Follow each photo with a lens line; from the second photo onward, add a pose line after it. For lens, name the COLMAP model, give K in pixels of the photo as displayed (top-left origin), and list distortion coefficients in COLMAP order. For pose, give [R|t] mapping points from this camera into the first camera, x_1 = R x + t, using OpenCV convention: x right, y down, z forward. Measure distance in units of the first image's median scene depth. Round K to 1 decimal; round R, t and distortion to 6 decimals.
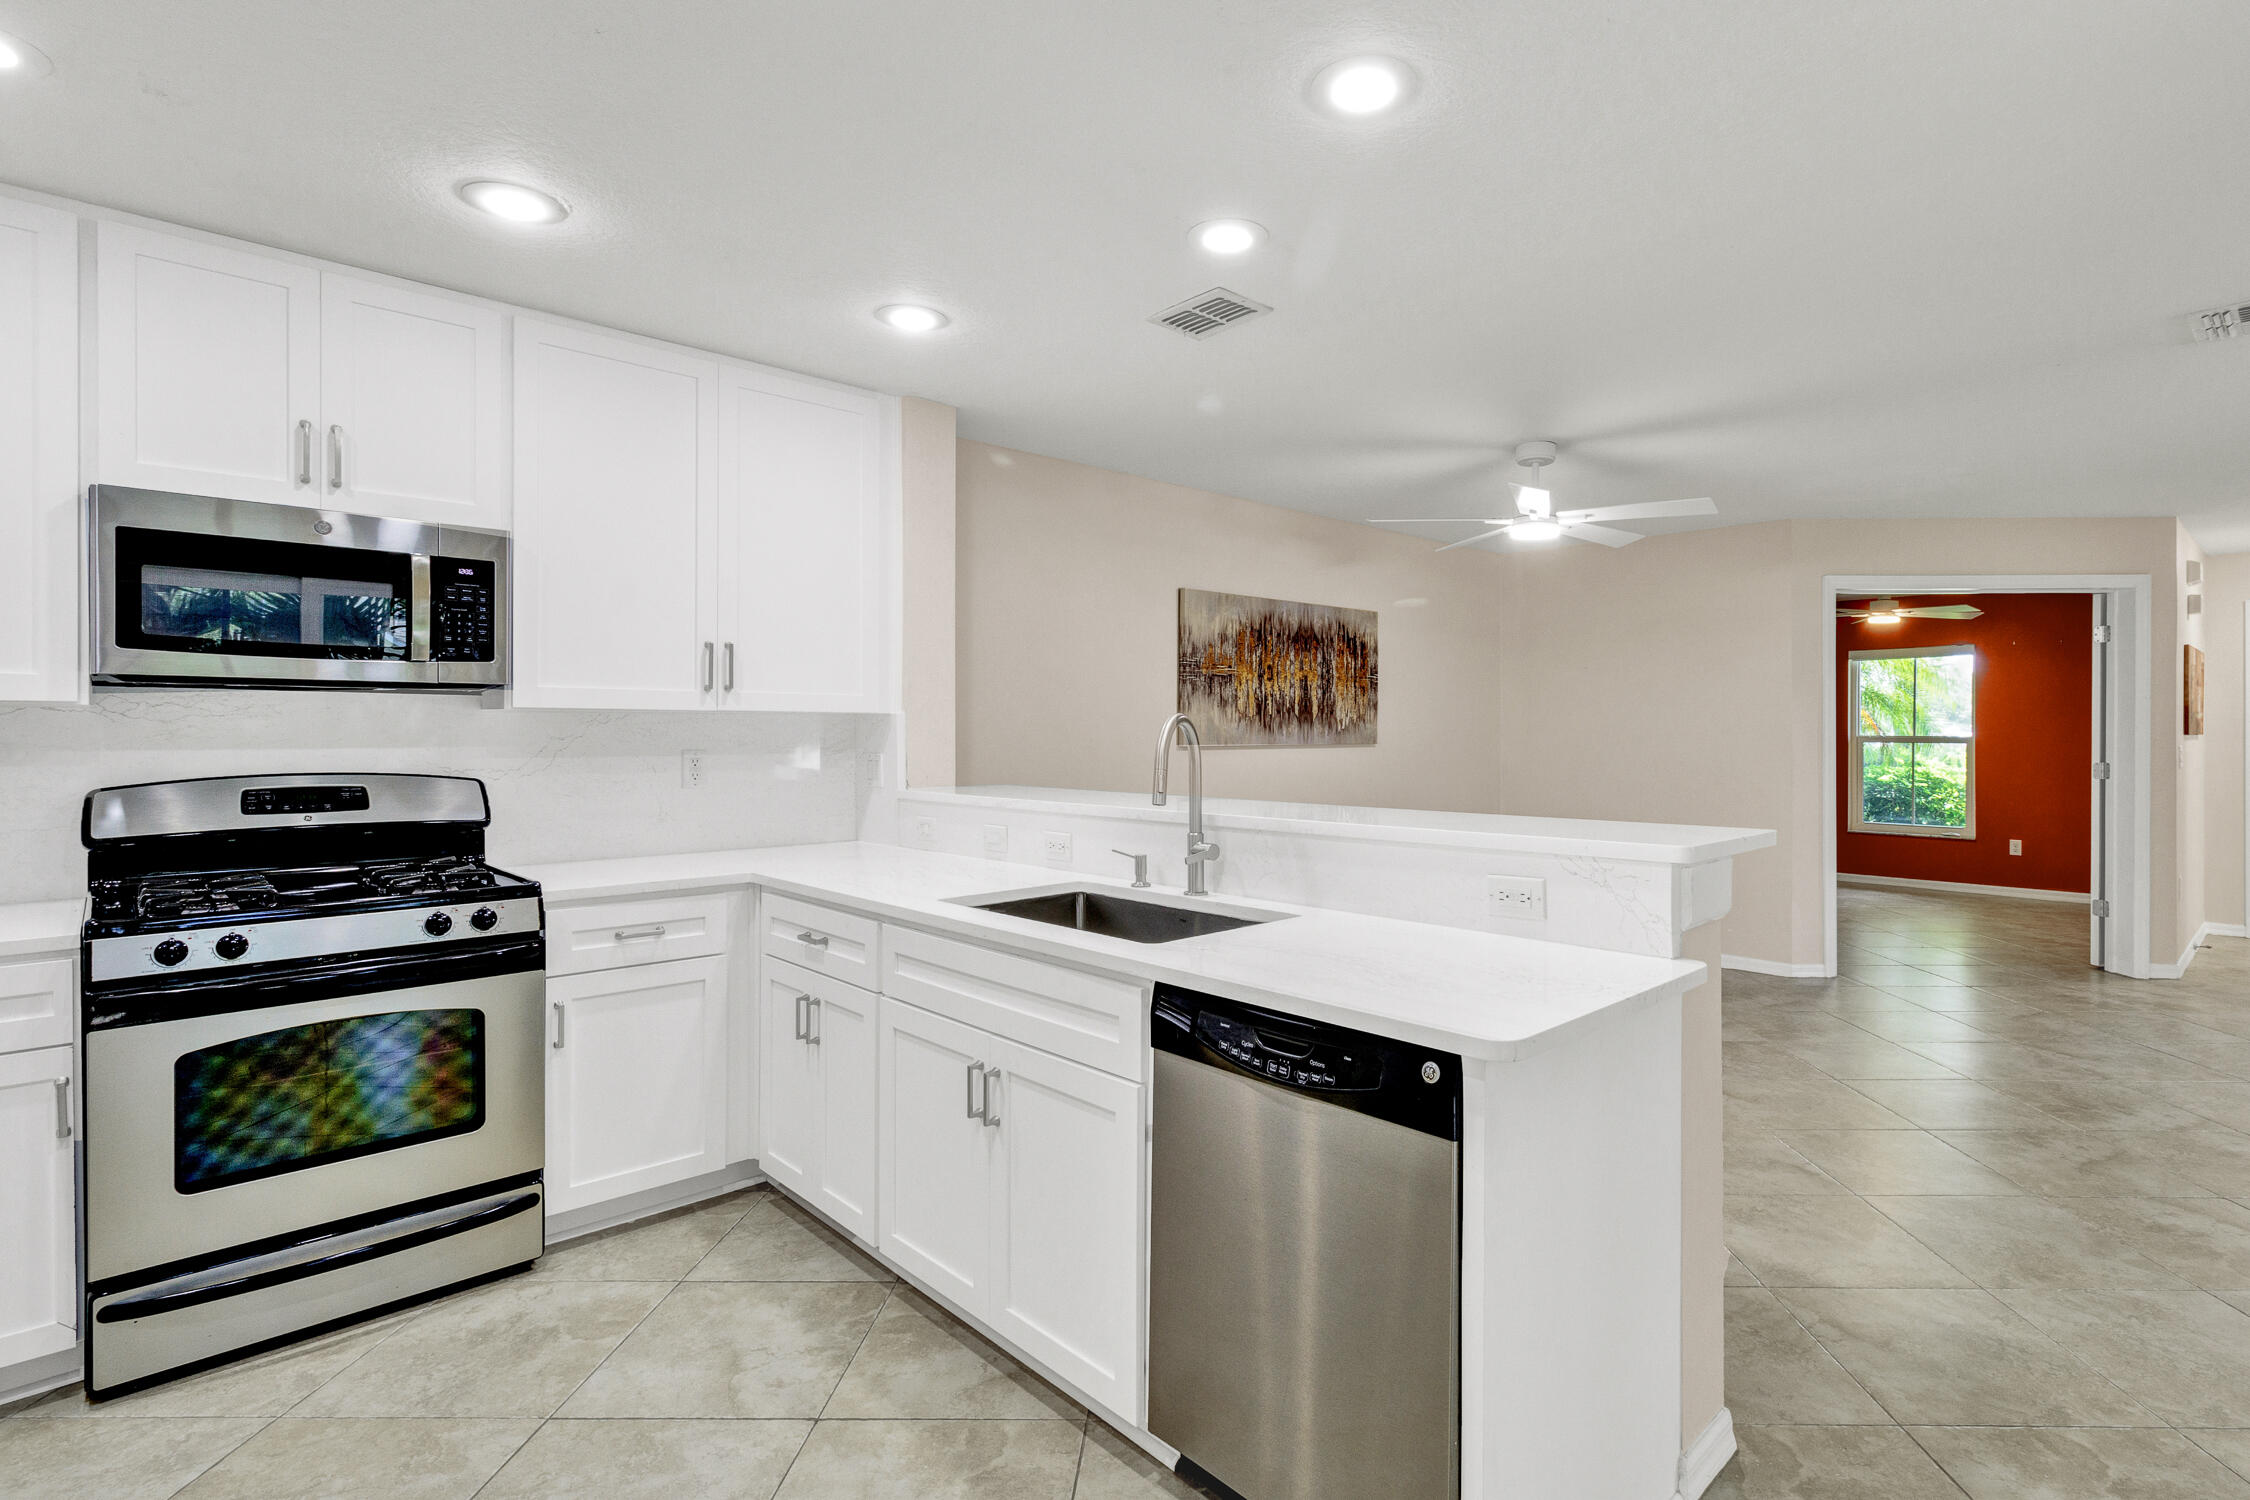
lens RADIAL K [[1091.1, 0, 1216.6], [0, 1091.1, 735.7], [0, 0, 1]] dist [0.000579, 0.000236]
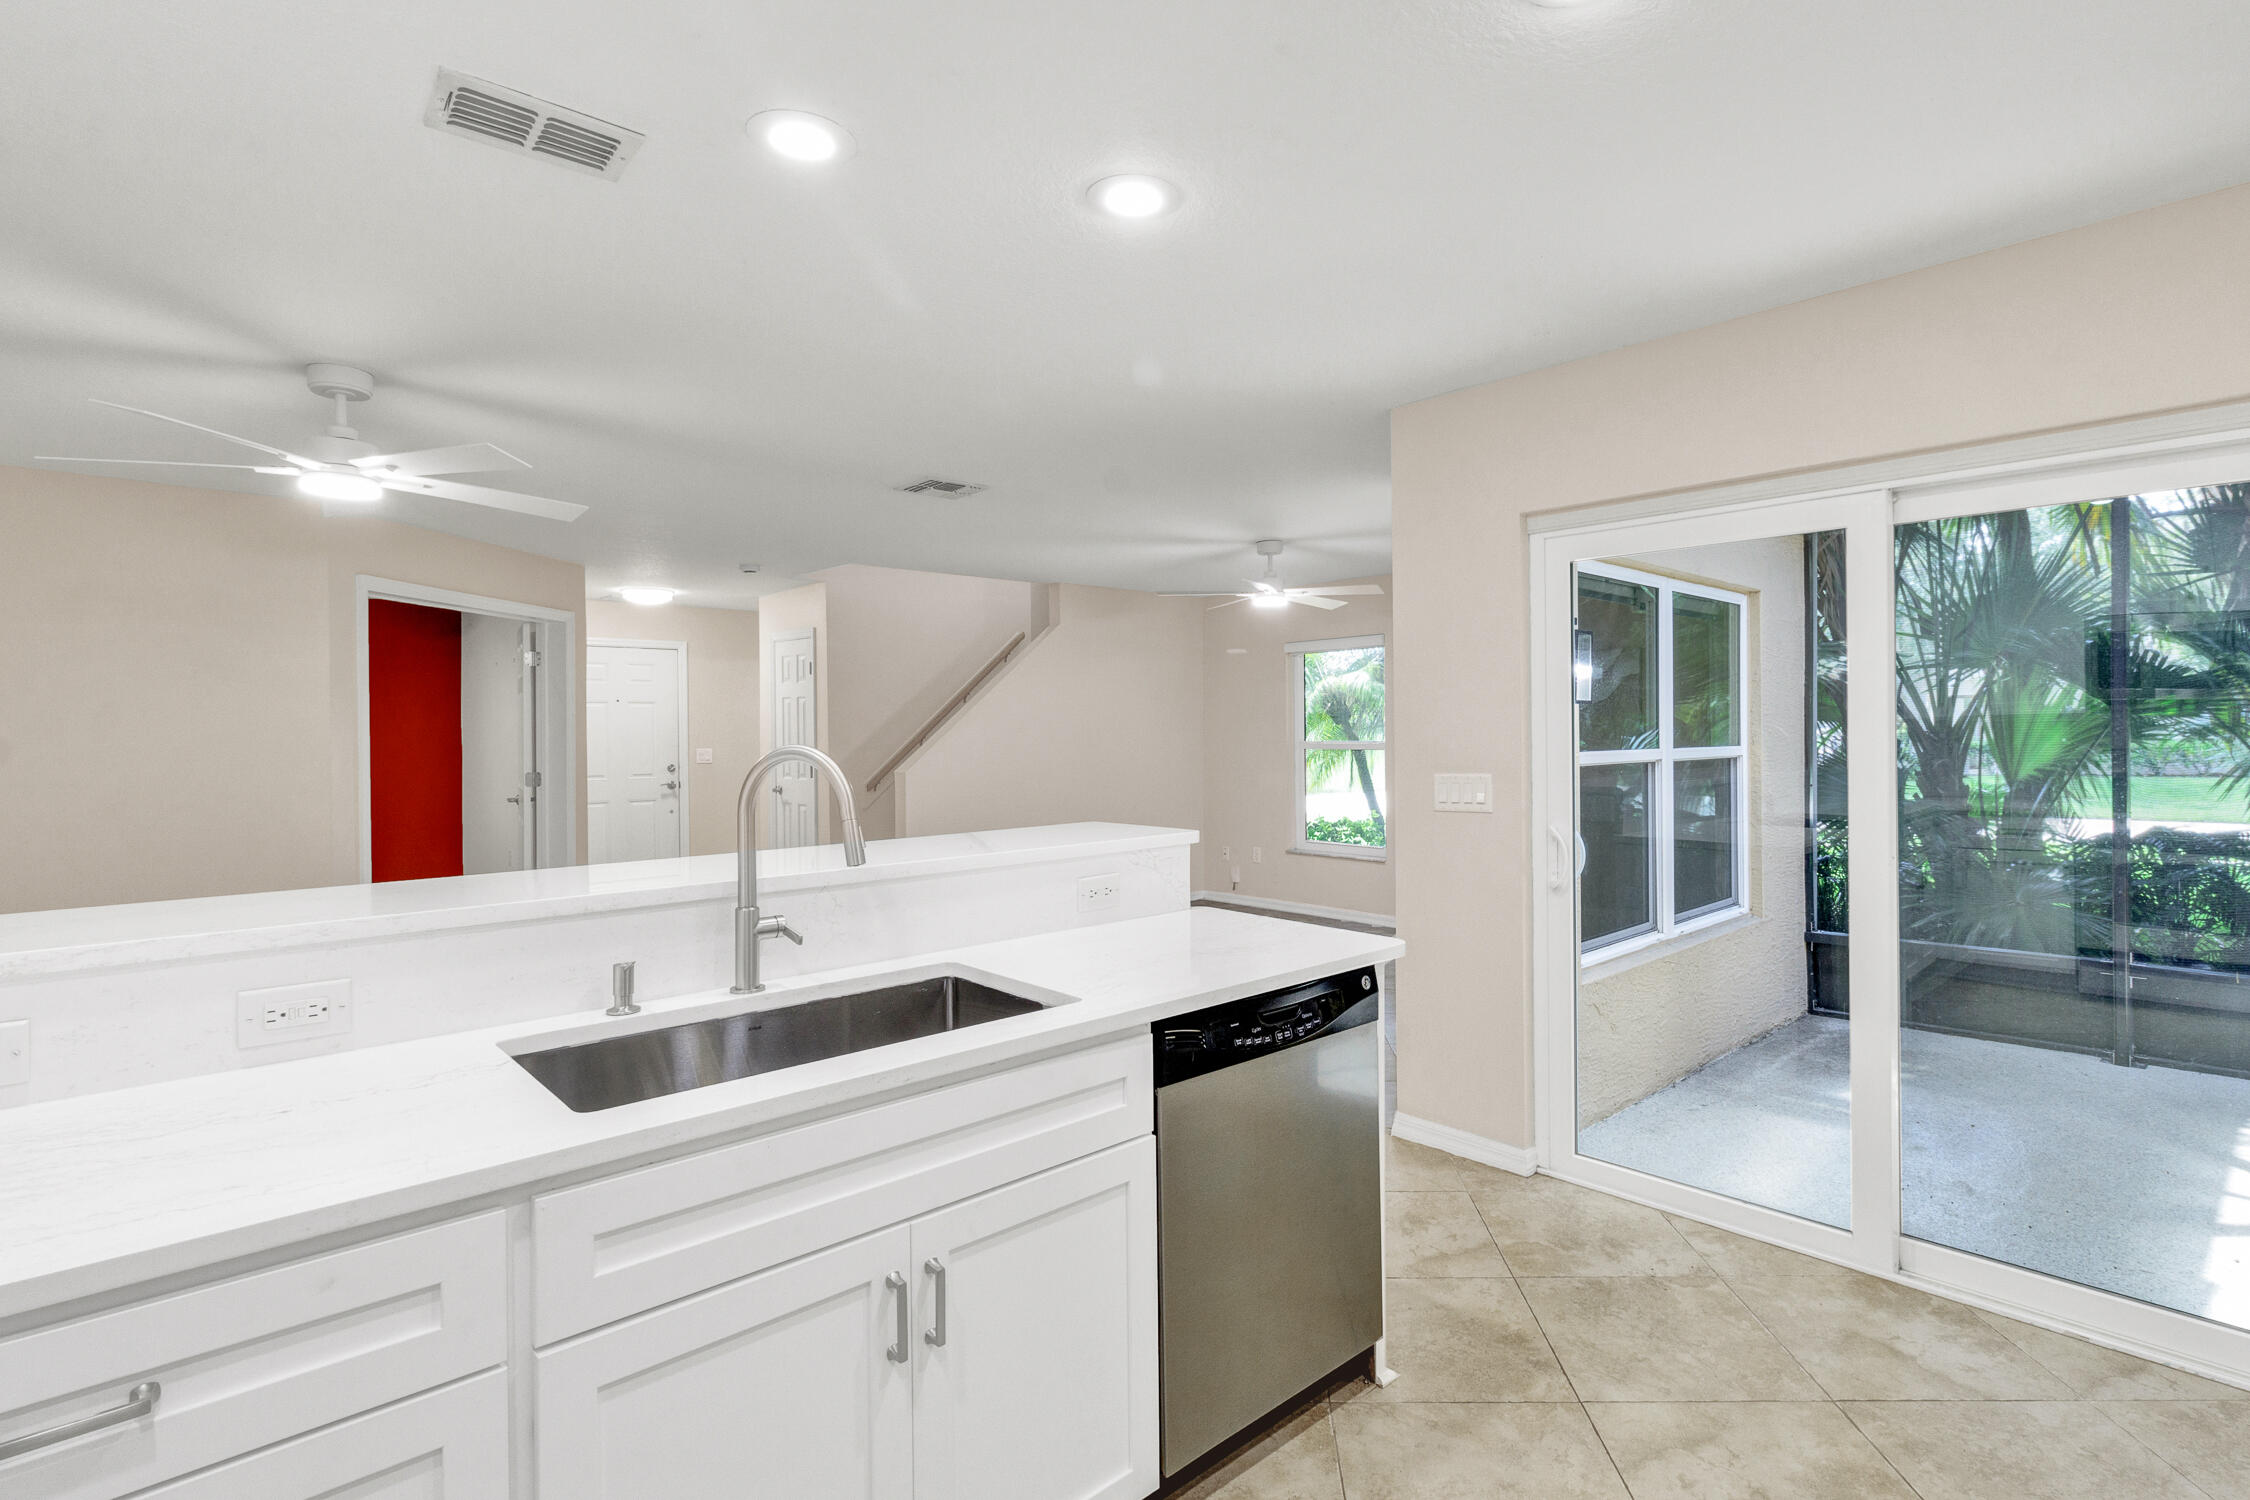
lens RADIAL K [[1091.1, 0, 1216.6], [0, 1091.1, 735.7], [0, 0, 1]] dist [0.000579, 0.000236]
pose [[-0.002785, -0.003943, 0.999988, -0.383739], [0.010909, 0.999933, 0.003974, -0.013115], [-0.999937, 0.010920, -0.002742, 0.349224]]
